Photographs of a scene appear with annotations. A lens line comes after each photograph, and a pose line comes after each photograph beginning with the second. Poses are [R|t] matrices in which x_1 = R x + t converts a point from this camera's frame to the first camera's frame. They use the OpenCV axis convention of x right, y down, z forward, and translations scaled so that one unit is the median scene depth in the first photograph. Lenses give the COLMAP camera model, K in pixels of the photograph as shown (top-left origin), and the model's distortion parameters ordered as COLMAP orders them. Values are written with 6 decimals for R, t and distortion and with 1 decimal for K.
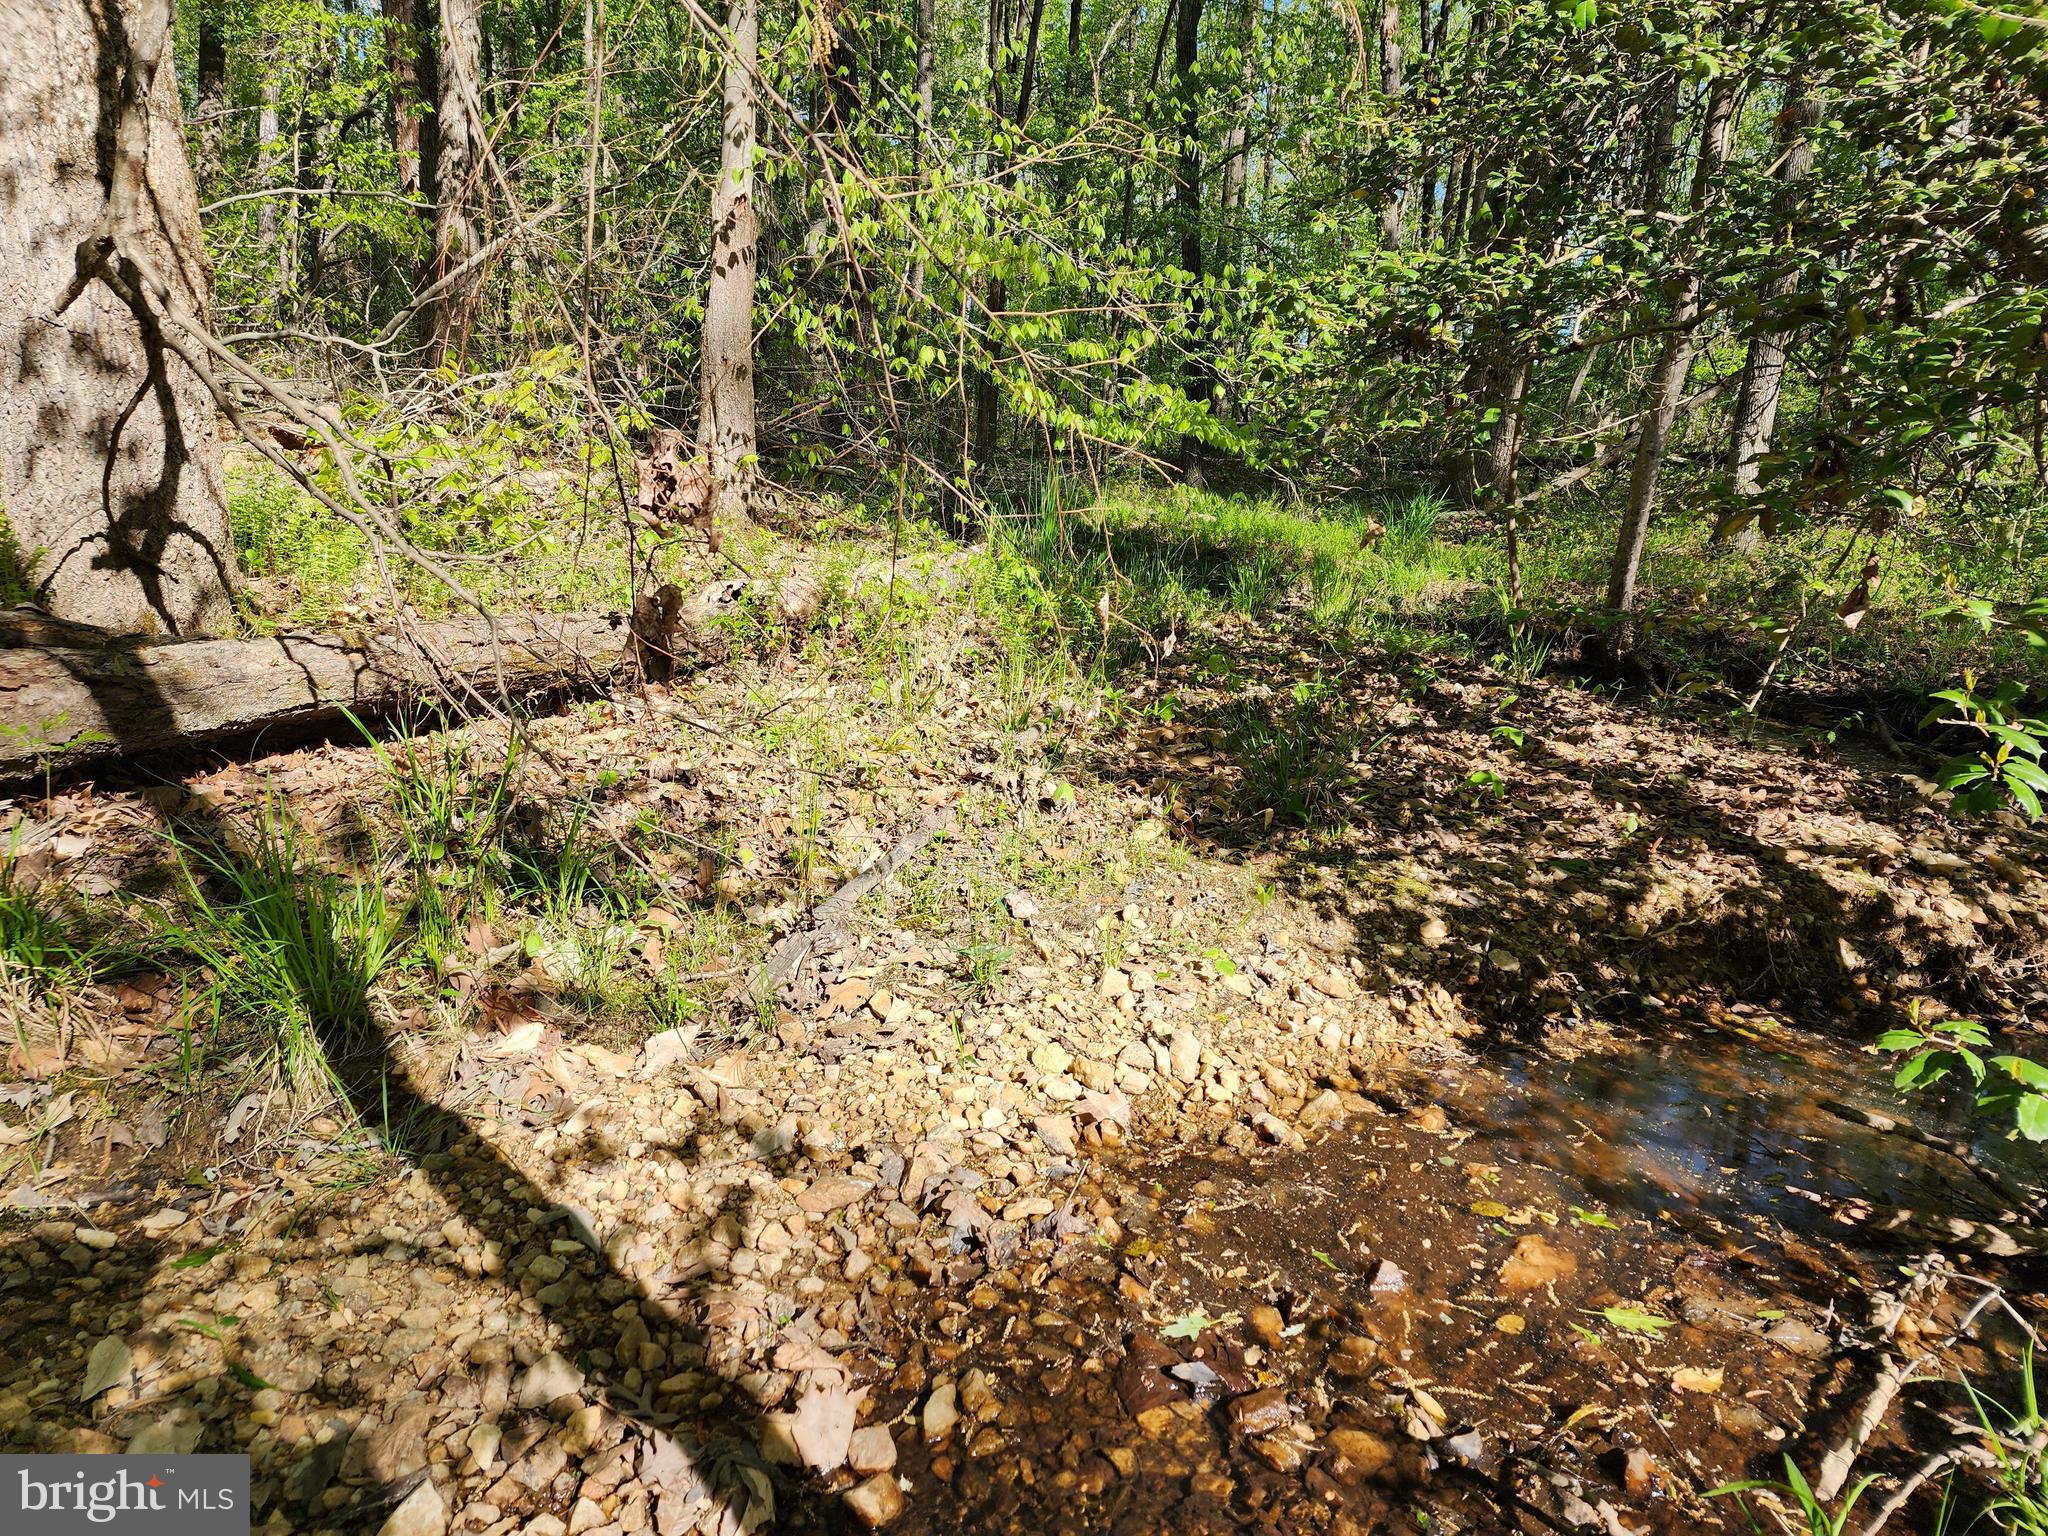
lens RADIAL K [[1334.5, 0, 1024.0], [0, 1334.5, 768.0], [0, 0, 1]] dist [0.088811, -0.077633]
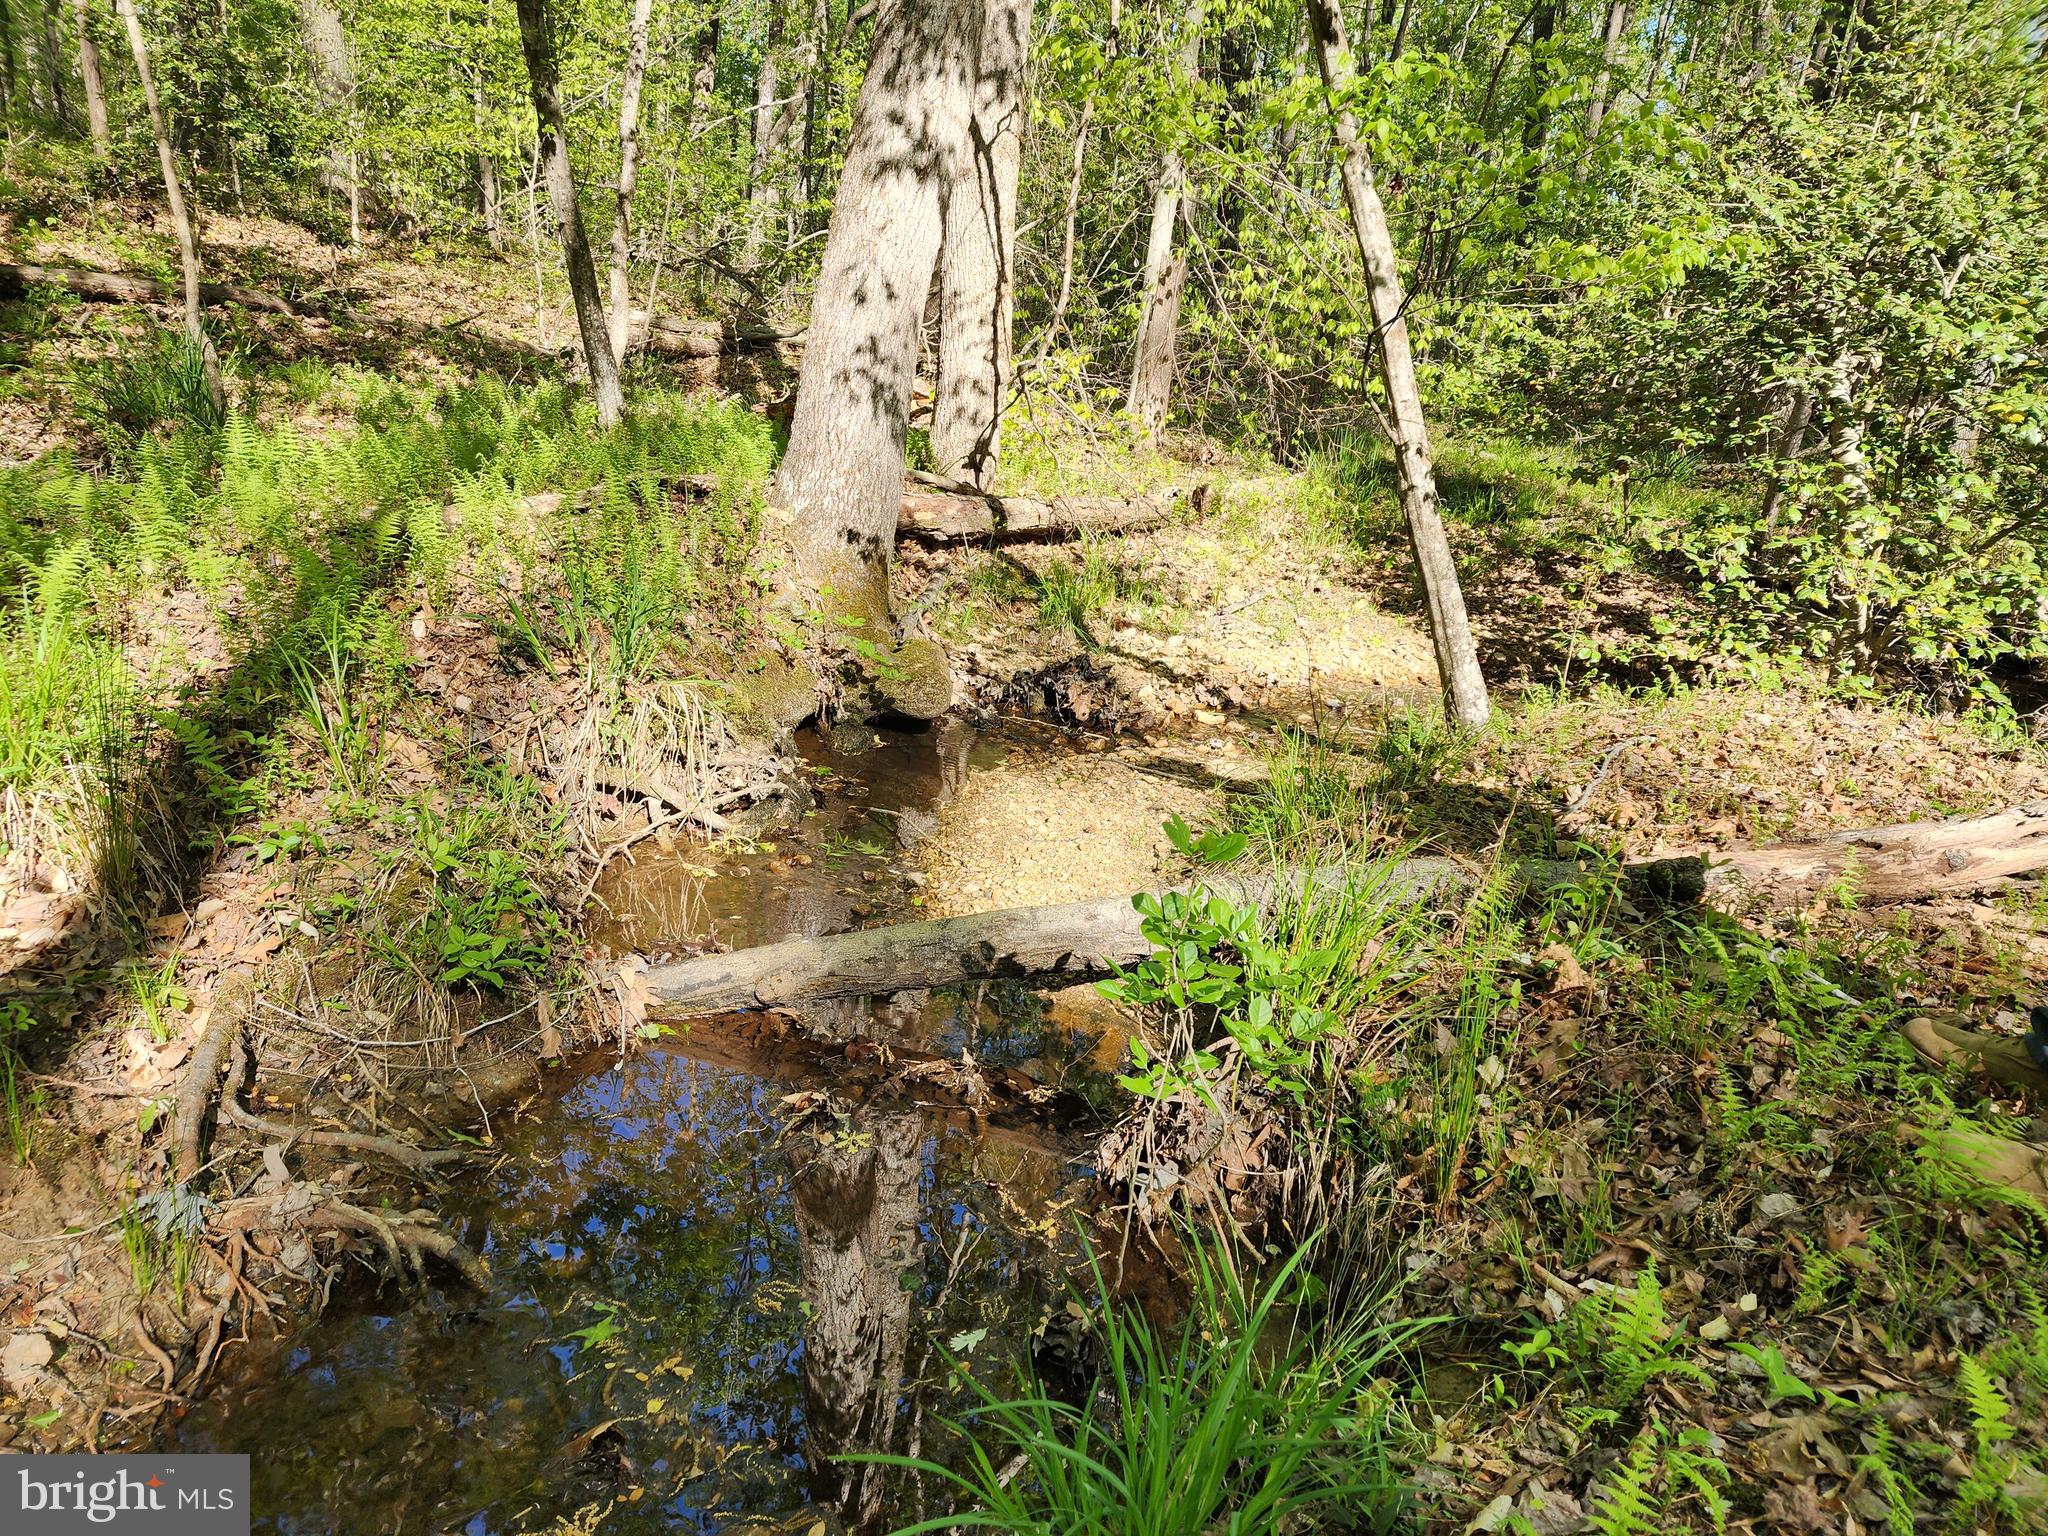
lens RADIAL K [[1334.5, 0, 1024.0], [0, 1334.5, 768.0], [0, 0, 1]] dist [0.088811, -0.077633]
pose [[0.971369, 0.100947, -0.215063, 0.054128], [-0.088351, 0.993805, 0.067422, 0.219809], [0.220537, -0.046491, 0.974270, -1.371738]]
